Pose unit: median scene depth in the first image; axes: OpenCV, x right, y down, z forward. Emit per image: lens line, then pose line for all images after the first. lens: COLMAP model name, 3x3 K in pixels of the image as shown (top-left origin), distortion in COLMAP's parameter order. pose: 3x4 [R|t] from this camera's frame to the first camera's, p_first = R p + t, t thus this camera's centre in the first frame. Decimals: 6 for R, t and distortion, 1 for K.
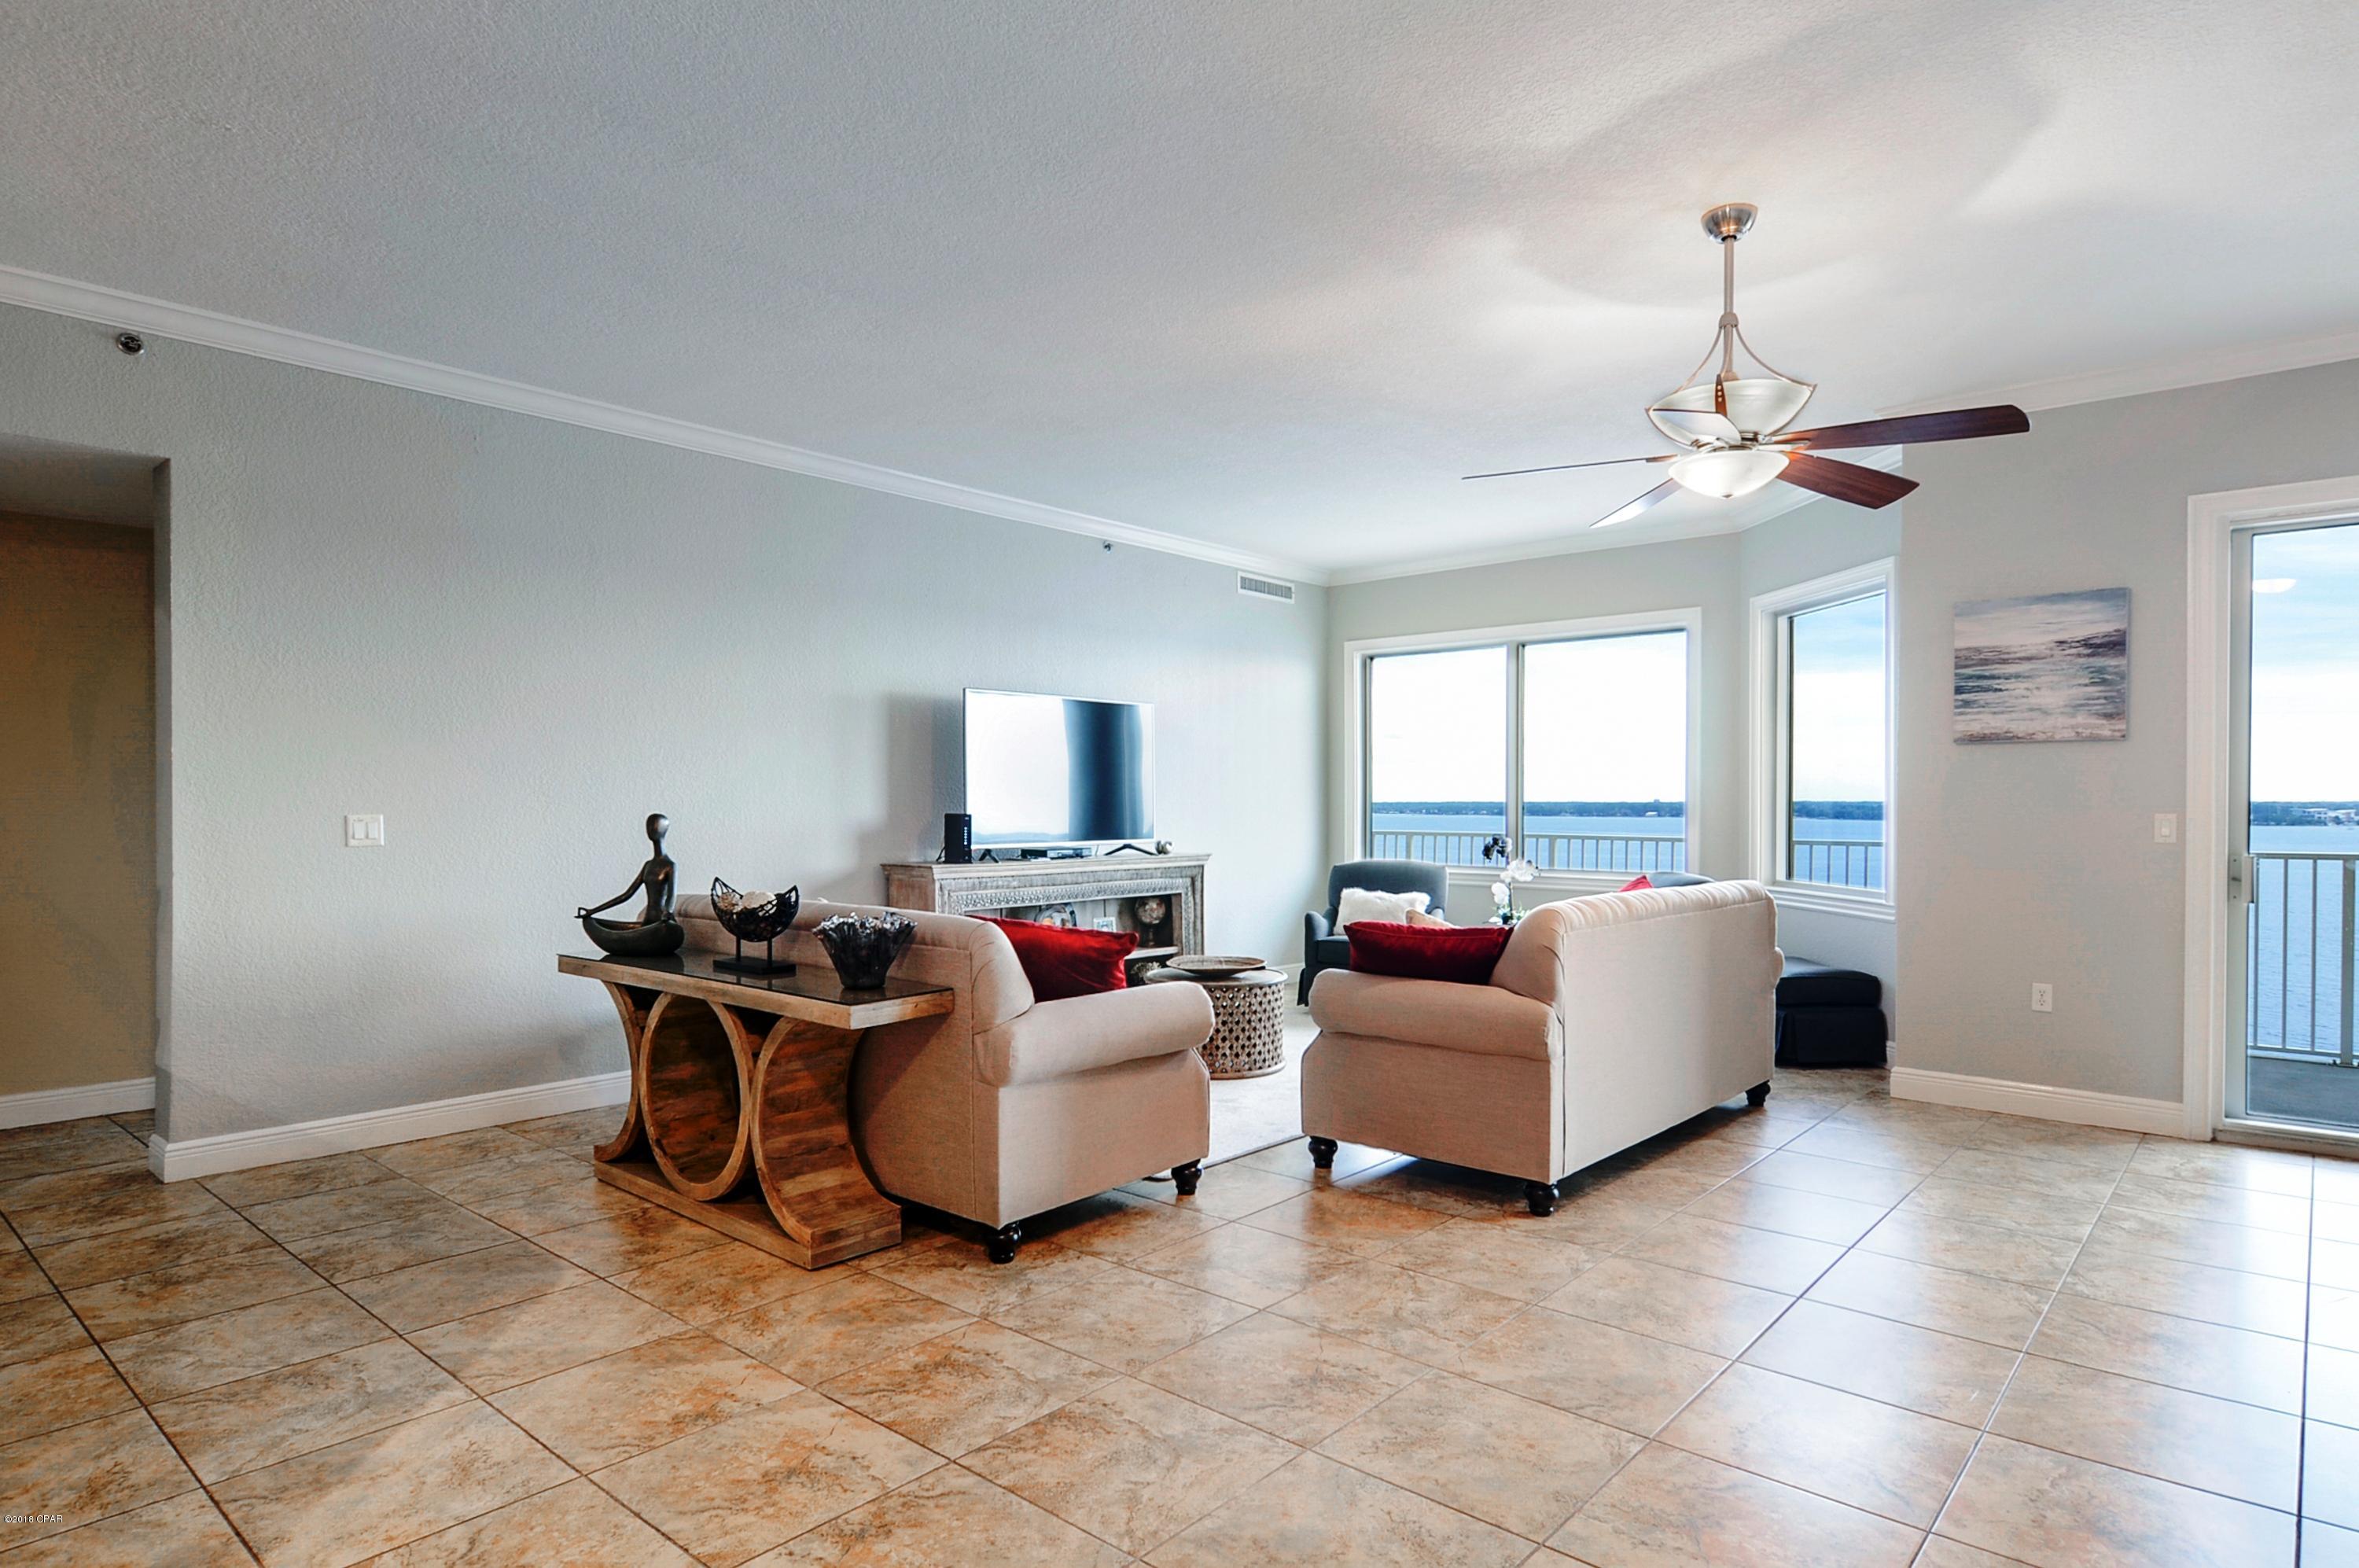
lens RADIAL K [[1301.9, 0, 1170.1], [0, 1301.9, 820.8], [0, 0, 1]] dist [0.002536, 0.000309]
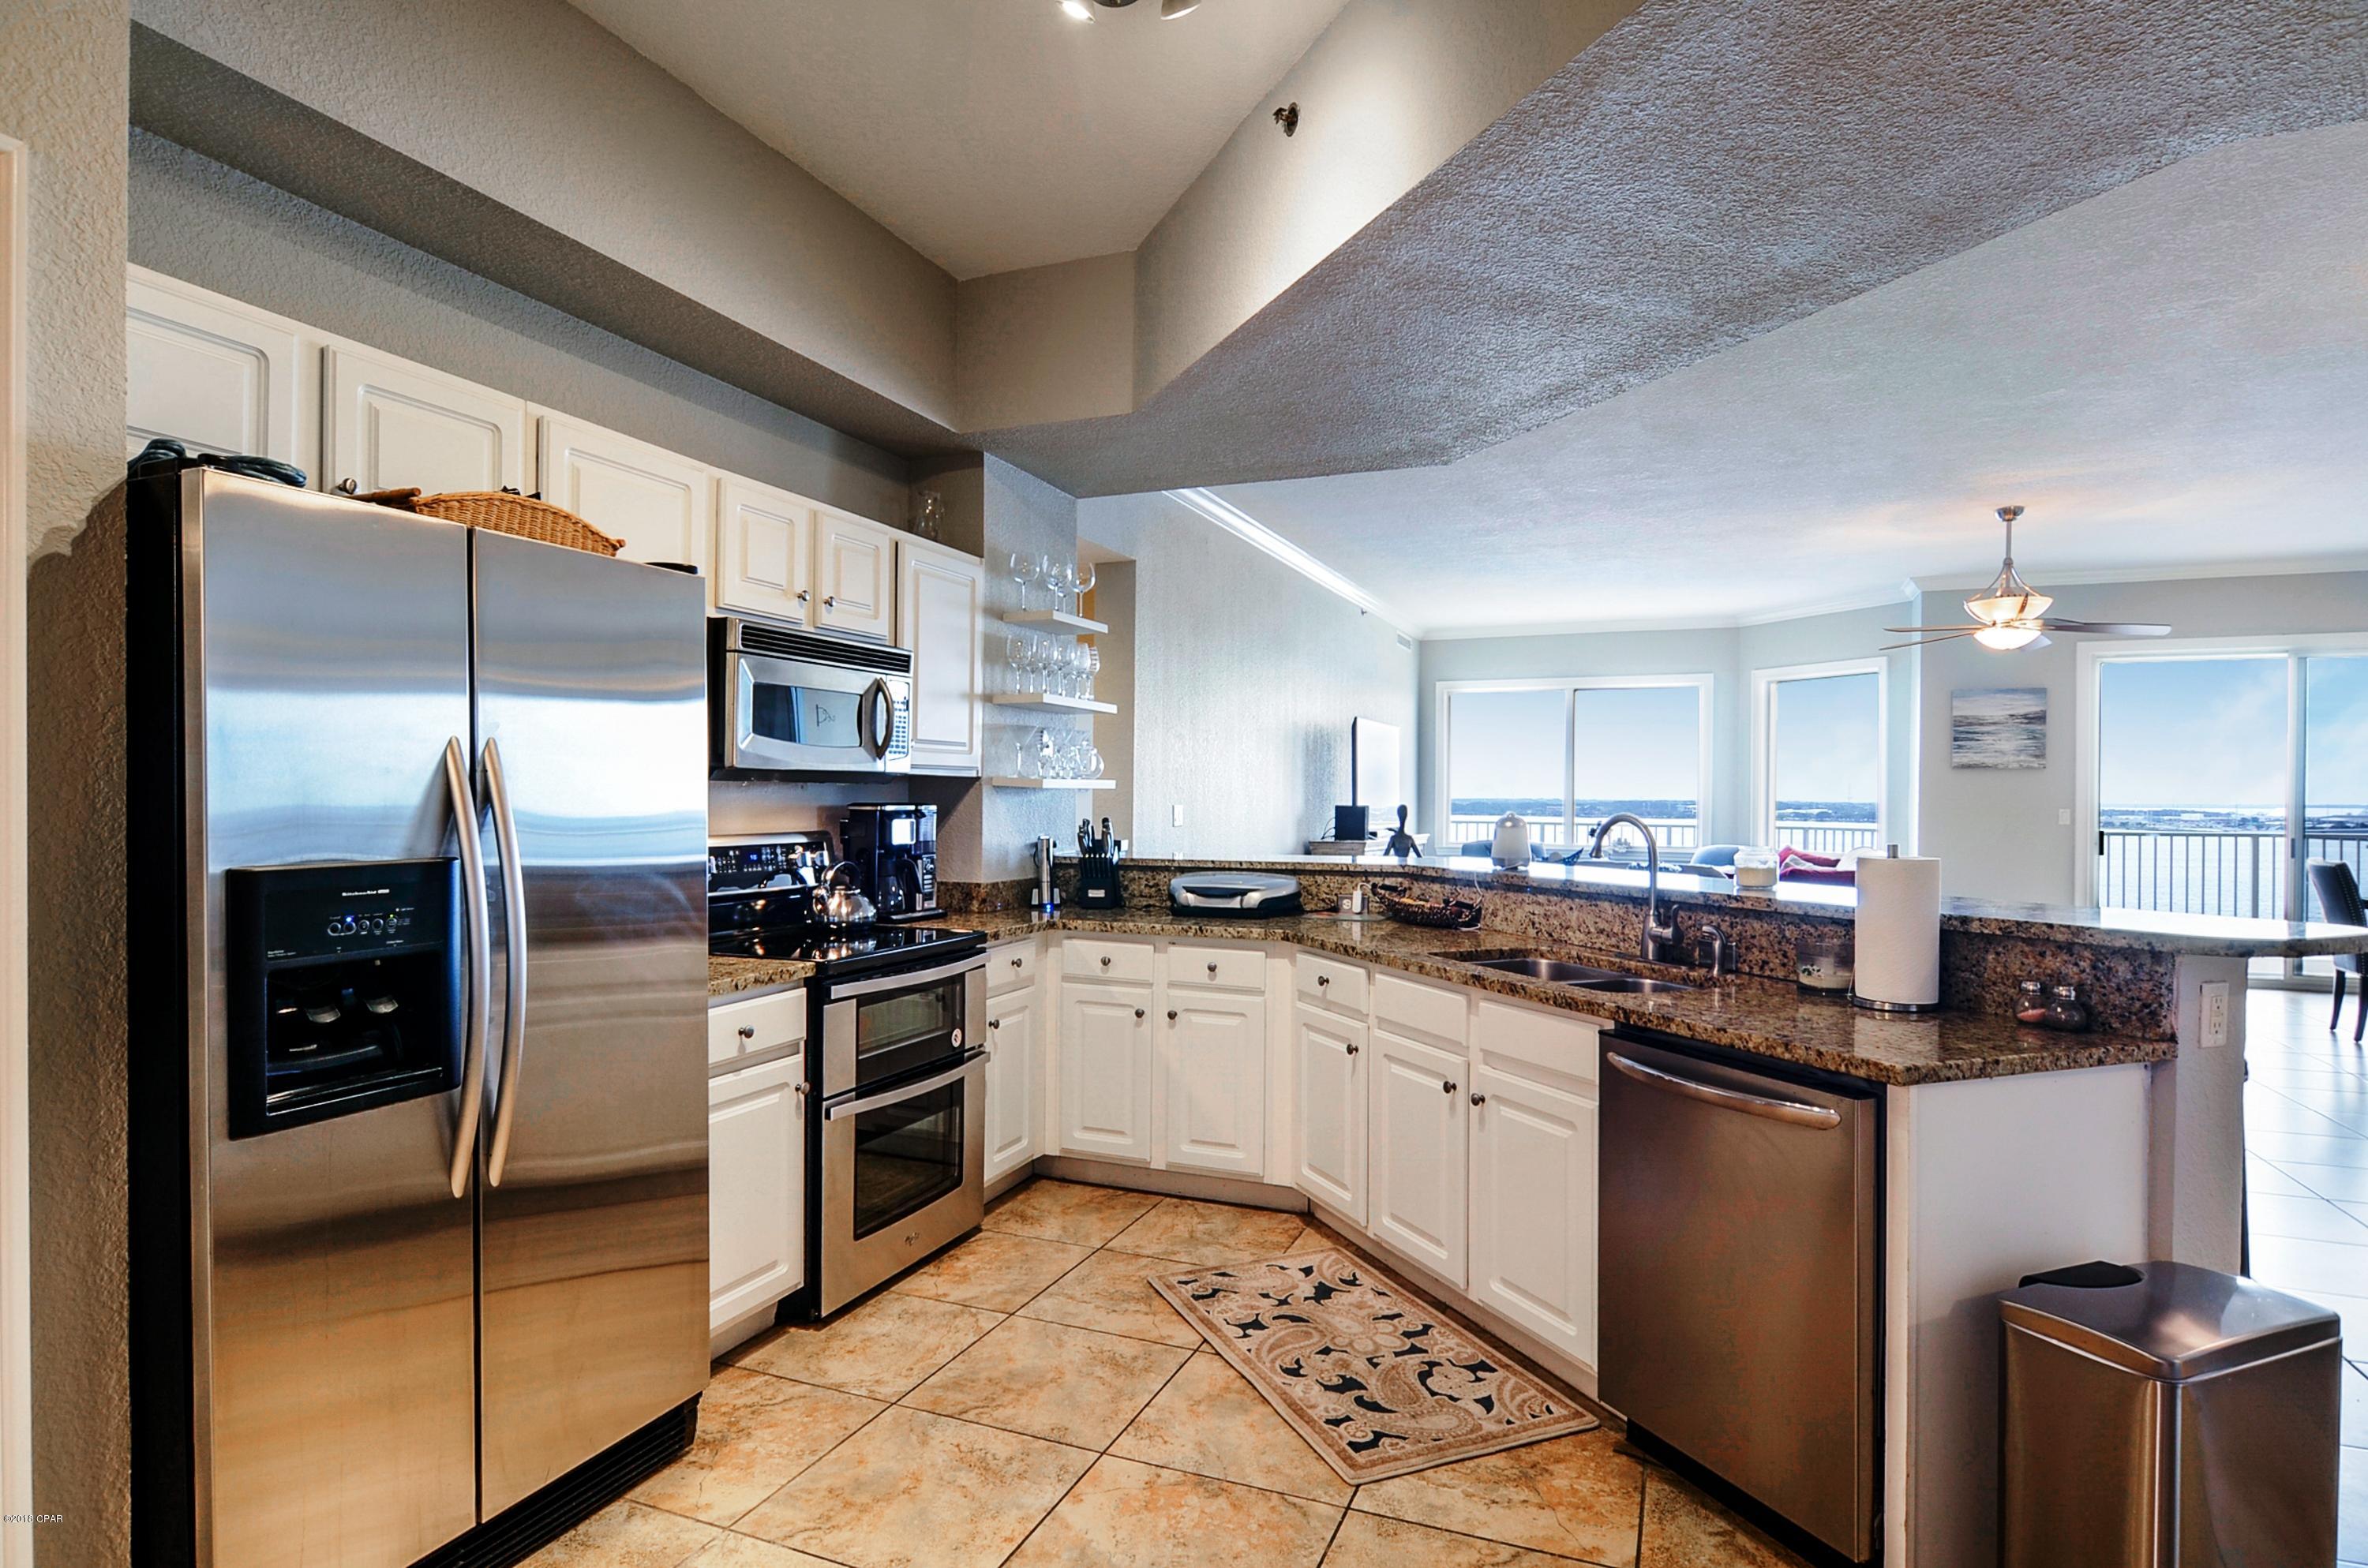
lens RADIAL K [[1256.0, 0, 1179.1], [0, 1256.0, 805.4], [0, 0, 1]] dist [0.005855, 0.000156]
pose [[0.944860, 0.004567, 0.327441, -0.960955], [-0.002334, 0.999971, -0.007210, 0.005129], [-0.327465, 0.006048, 0.944844, -0.278395]]
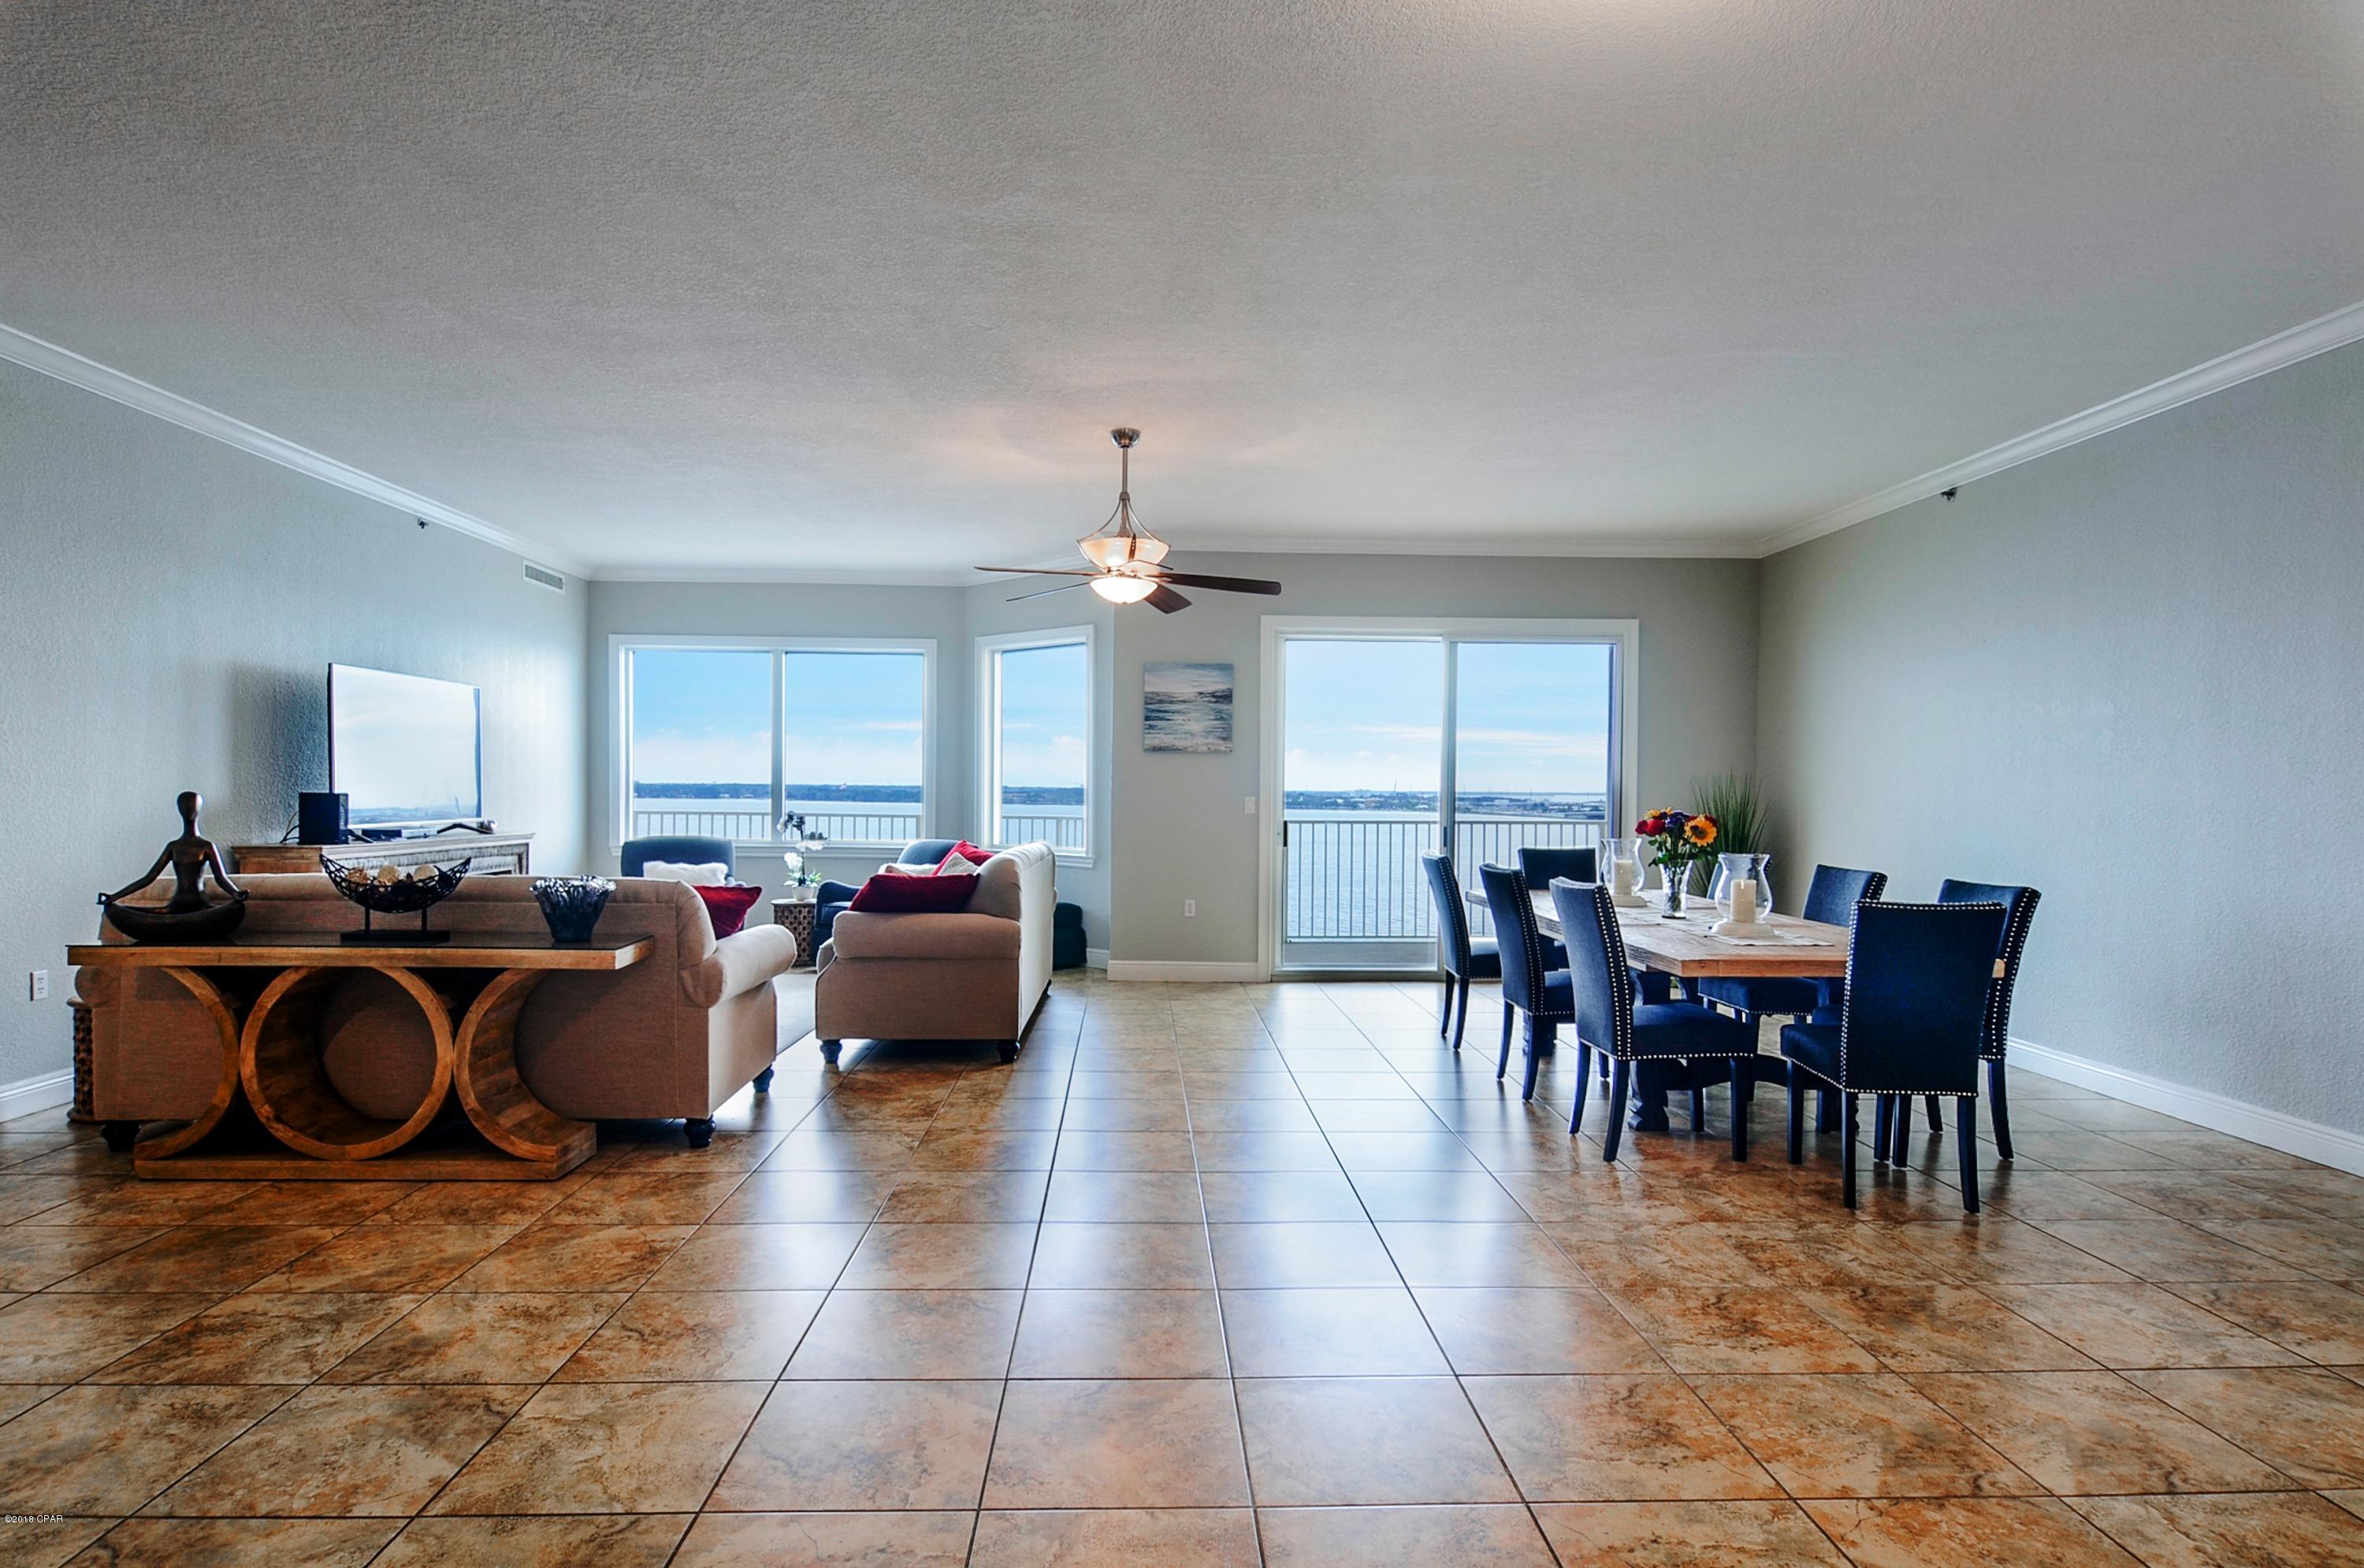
lens RADIAL K [[1269.7, 0, 1180.9], [0, 1269.7, 809.5], [0, 0, 1]] dist [0.000305, -0.000930]
pose [[0.722730, -0.003946, 0.691120, -0.431975], [0.000336, 0.999986, 0.005358, 0.002510], [-0.691131, -0.003640, 0.722720, -0.144352]]
